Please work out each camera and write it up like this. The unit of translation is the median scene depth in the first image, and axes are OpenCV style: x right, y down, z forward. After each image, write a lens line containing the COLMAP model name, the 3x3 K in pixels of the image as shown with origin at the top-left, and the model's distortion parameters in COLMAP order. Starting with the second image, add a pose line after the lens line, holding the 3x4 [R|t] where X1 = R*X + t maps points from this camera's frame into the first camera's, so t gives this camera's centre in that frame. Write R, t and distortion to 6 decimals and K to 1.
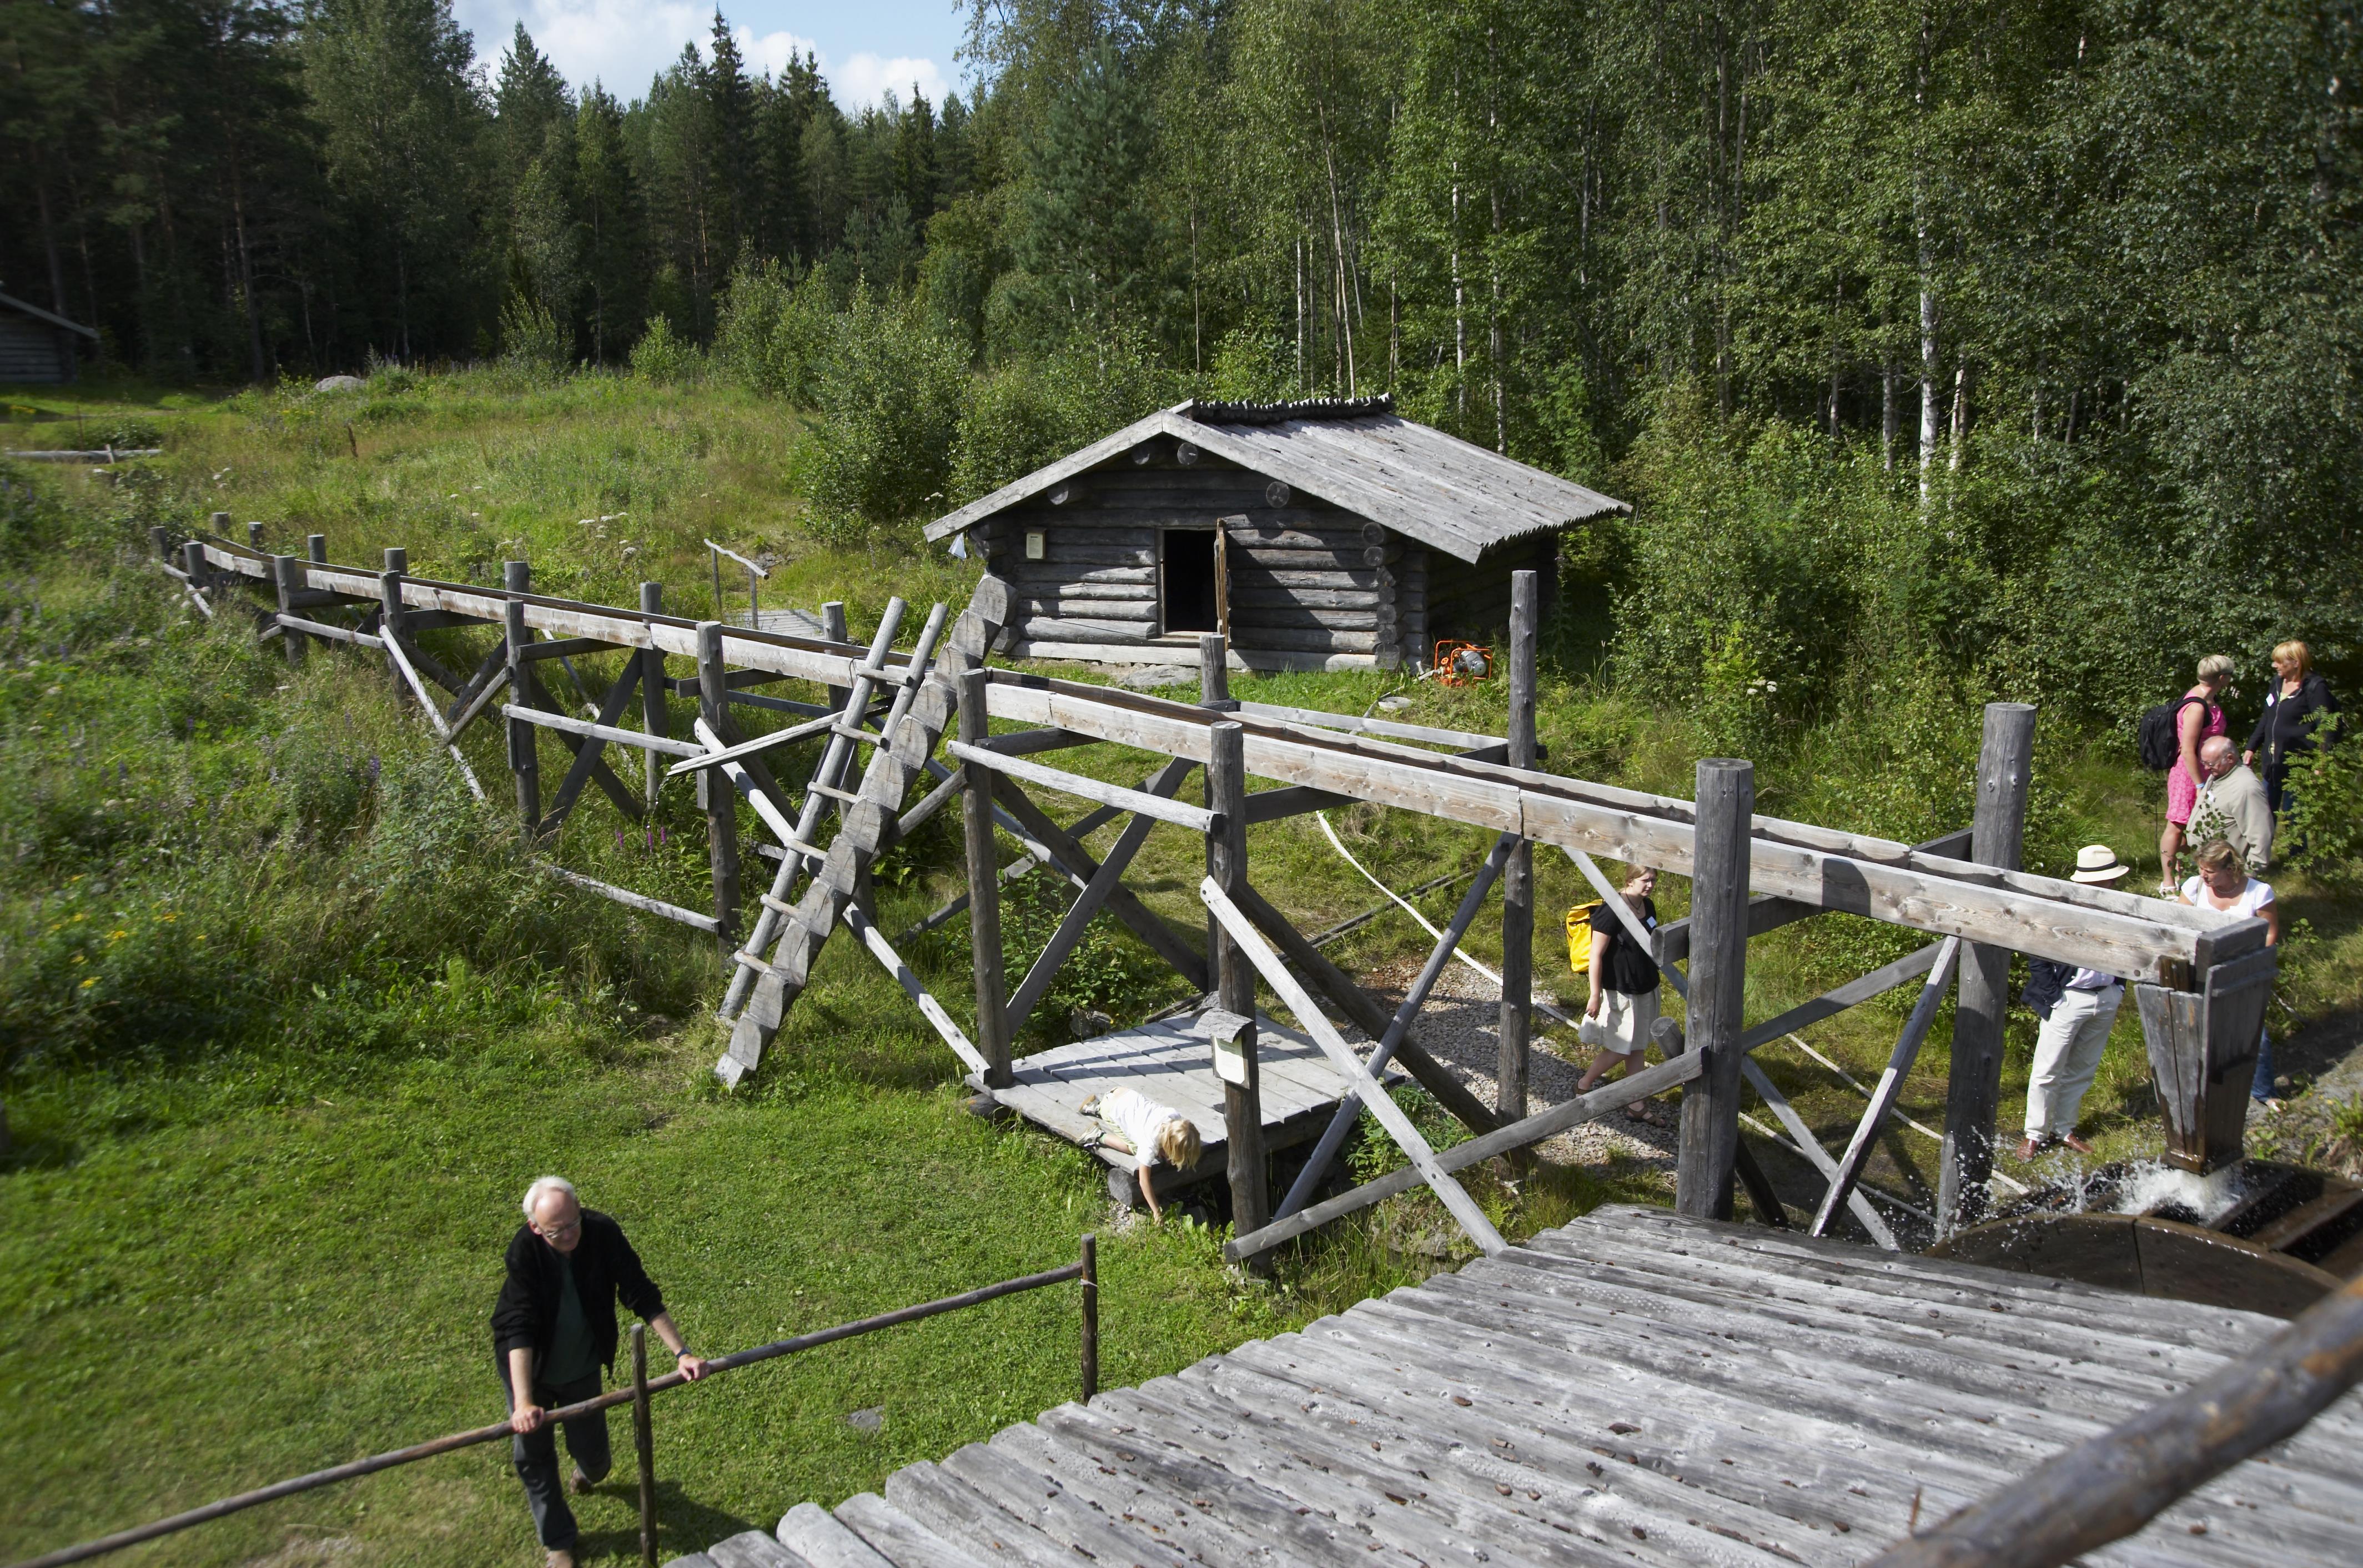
lens RADIAL K [[1902.7, 0, 1181.5], [0, 1902.7, 784.0], [0, 0, 1]] dist [-0.105573, 0.222076]
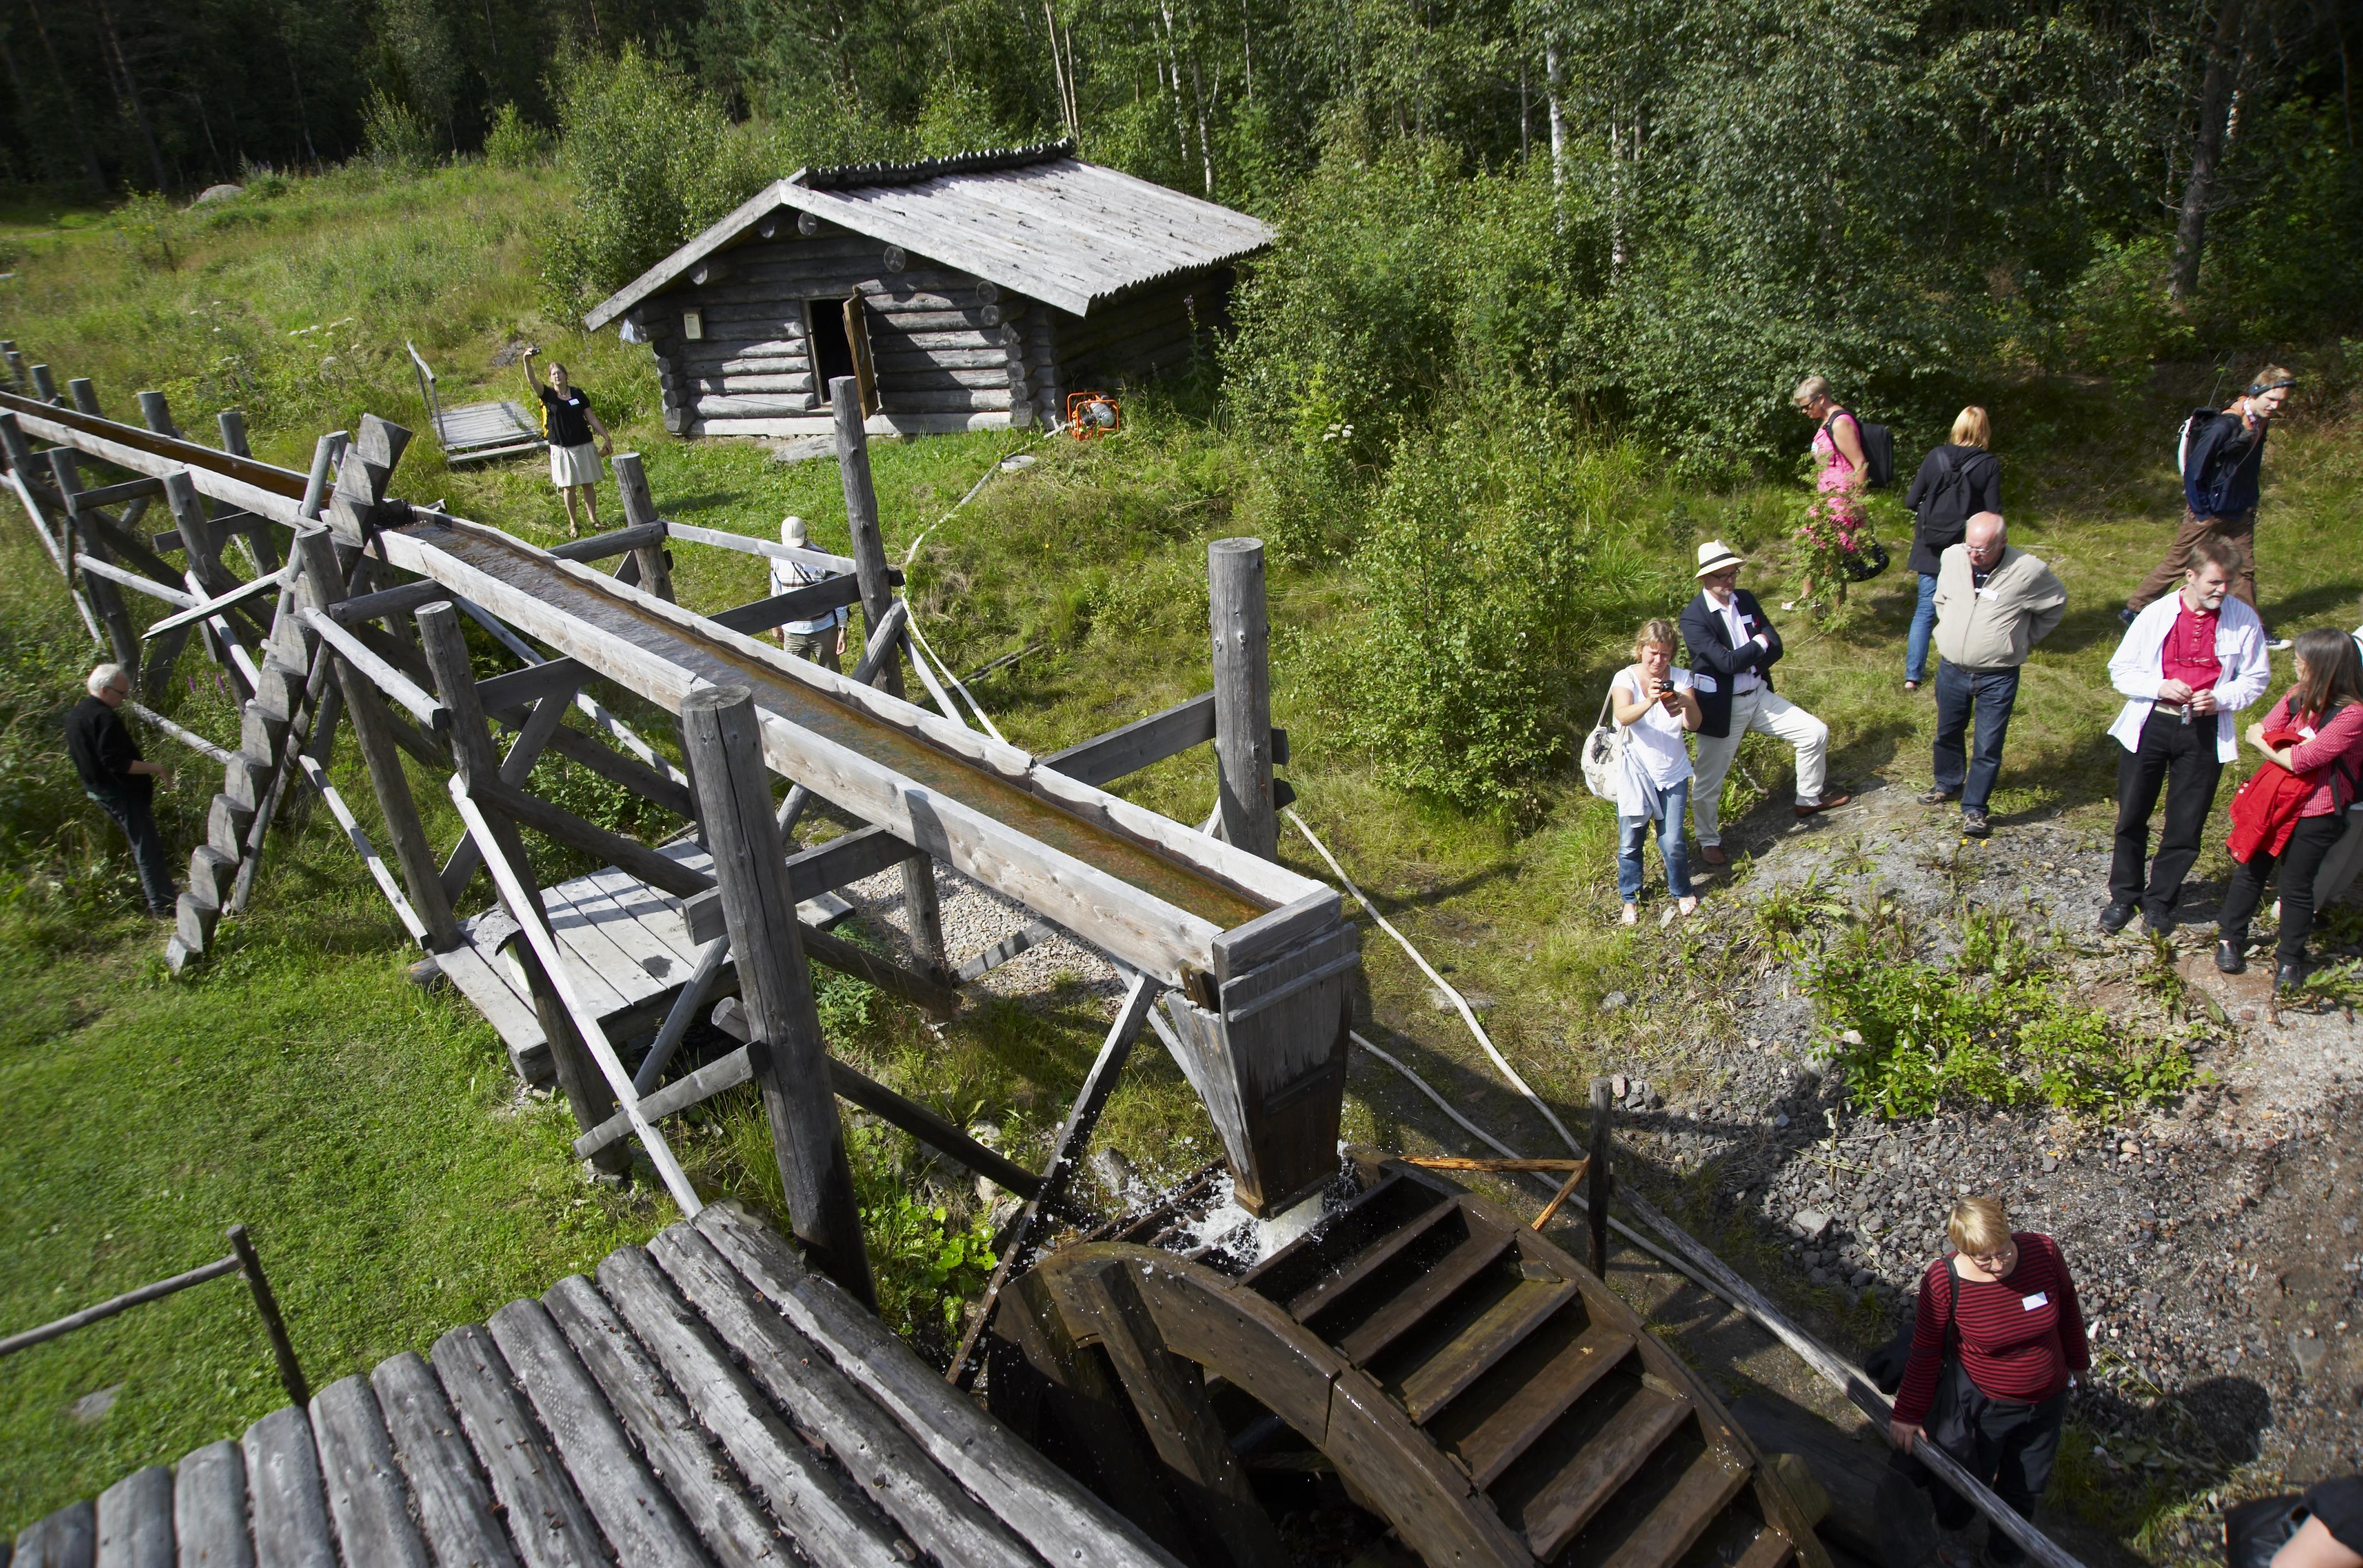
lens RADIAL K [[1618.8, 0, 1164.4], [0, 1618.8, 795.4], [0, 0, 1]] dist [-0.133540, 0.119379]
pose [[0.996887, -0.076923, 0.017306, 0.151442], [0.072123, 0.978341, 0.194027, -0.028045], [-0.031856, -0.192175, 0.980844, 0.117775]]
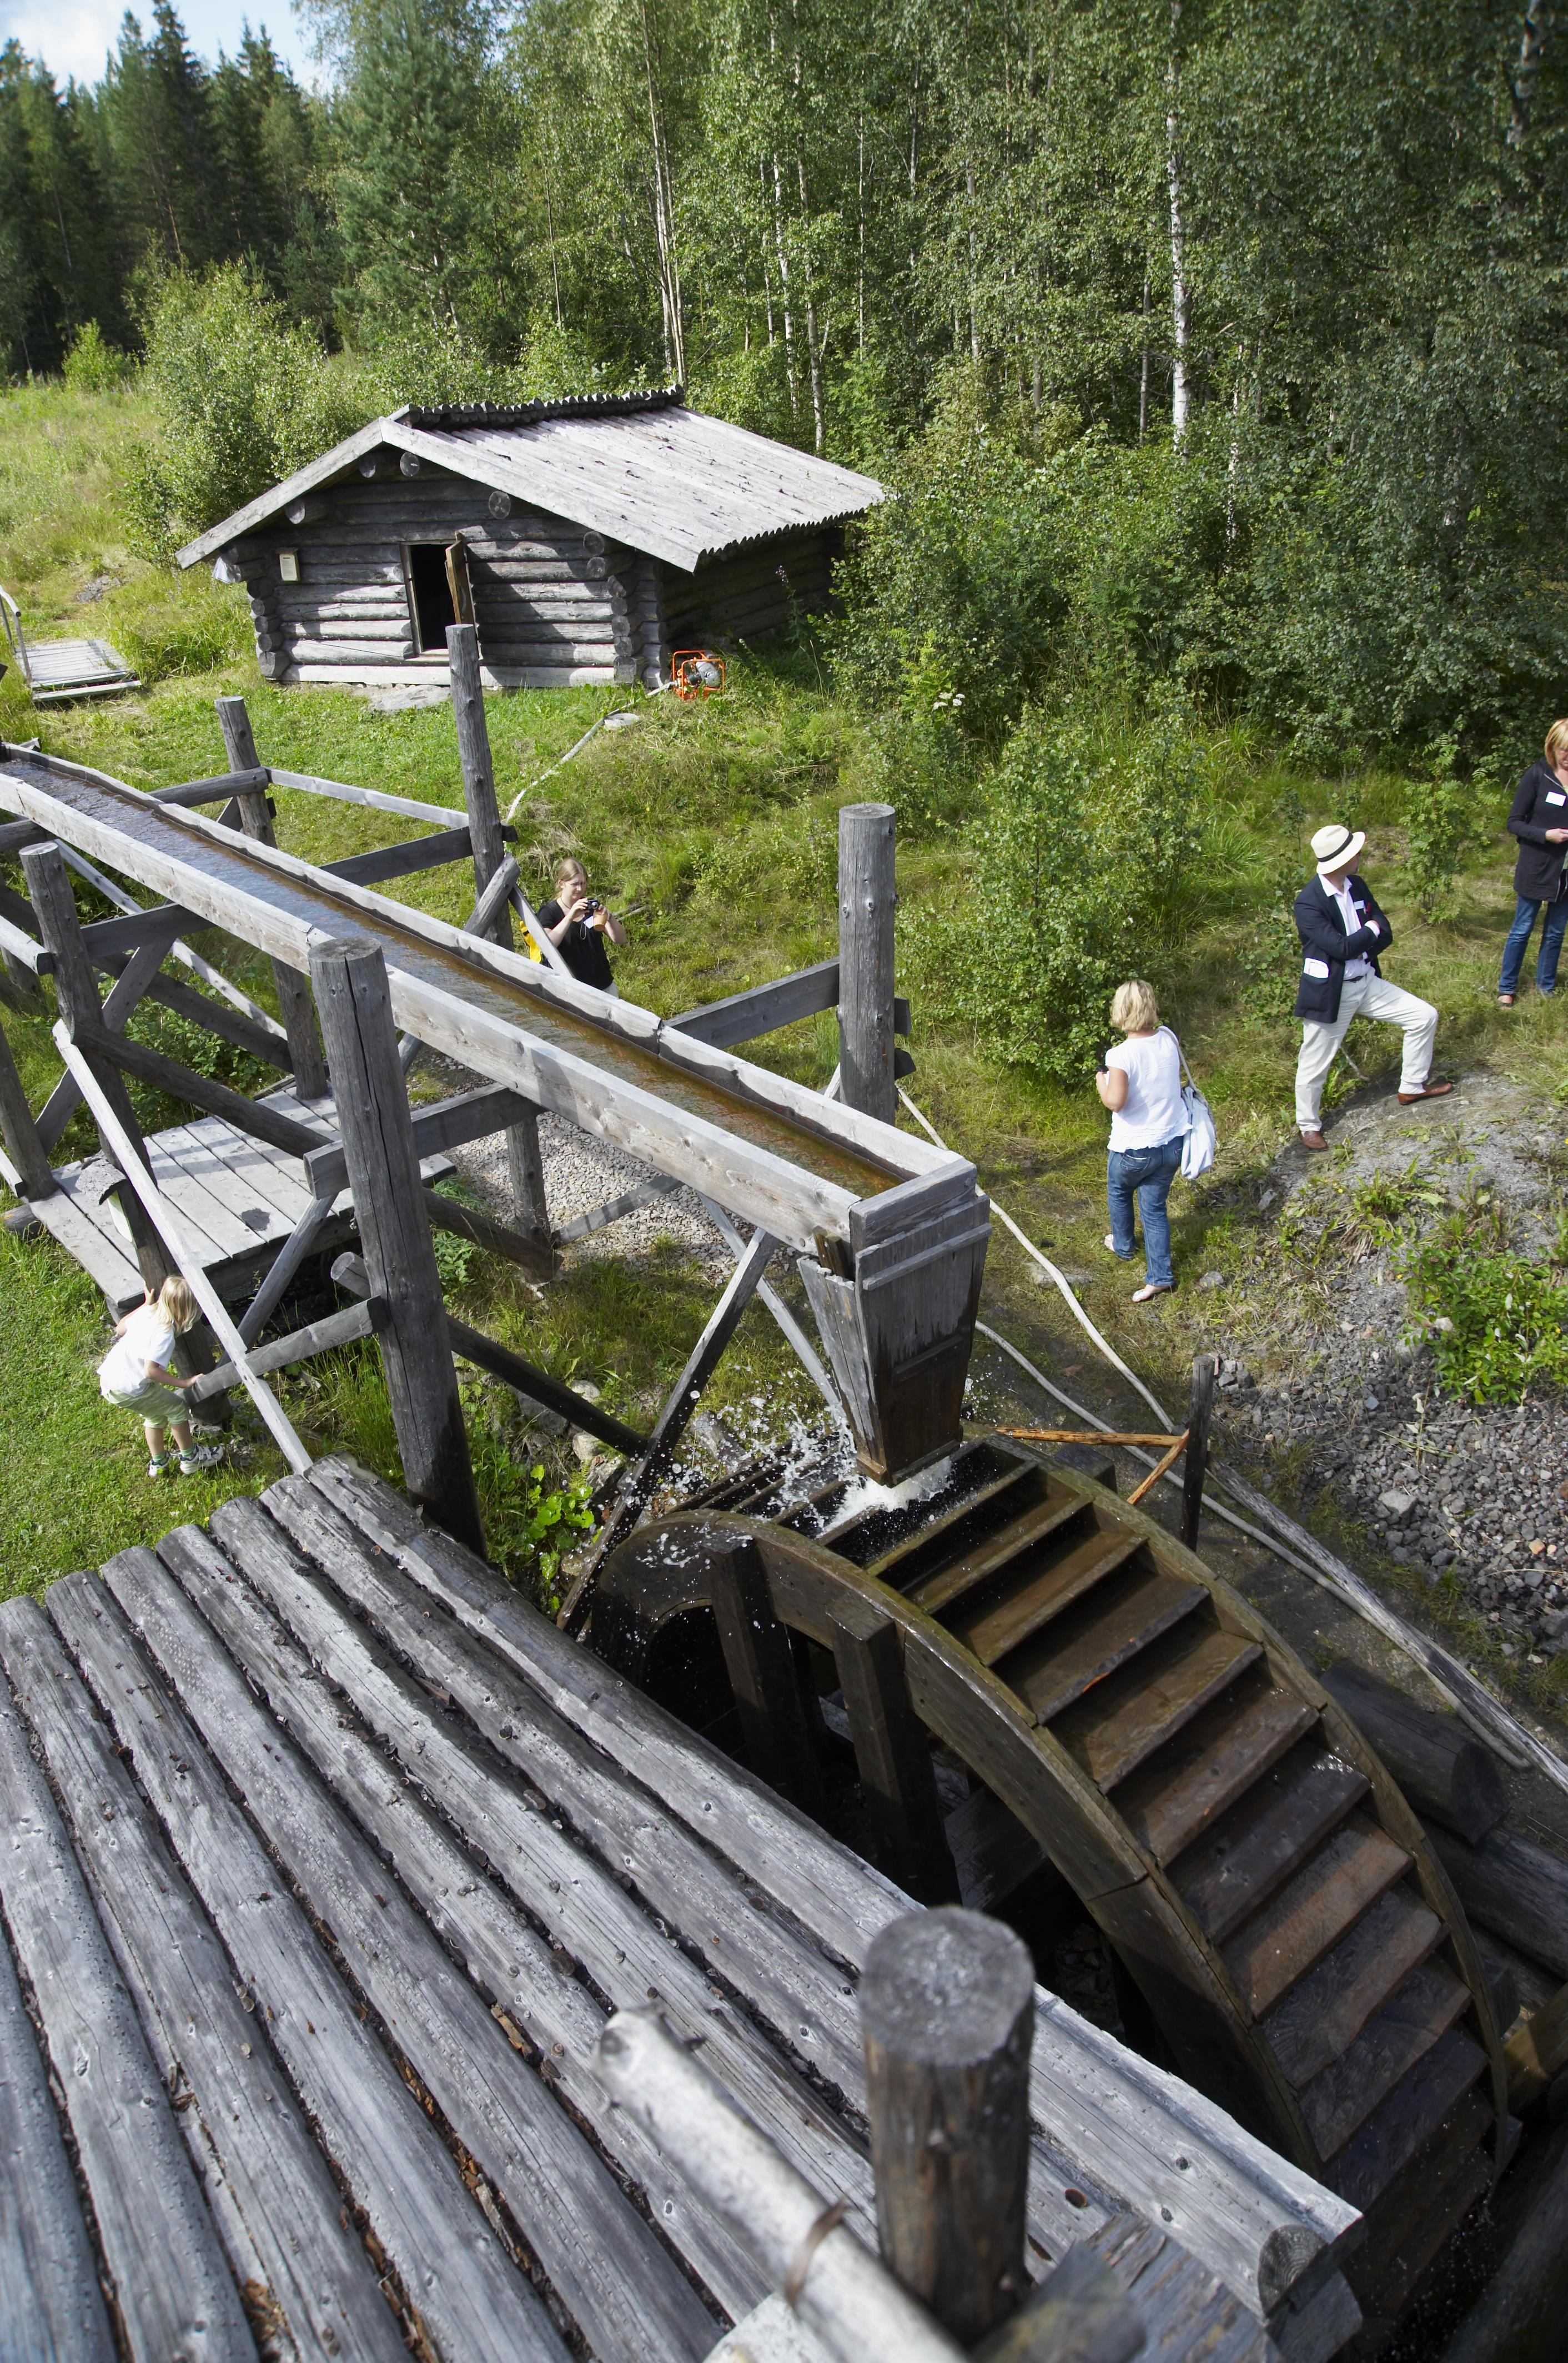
lens RADIAL K [[1614.9, 0, 784.0], [0, 1614.9, 1181.5], [0, 0, 1]] dist [-0.132203, 0.117655]
pose [[0.998115, -0.048275, 0.037896, 0.144572], [0.036459, 0.963111, 0.266624, -0.028007], [-0.049370, -0.264740, 0.963055, 0.119122]]
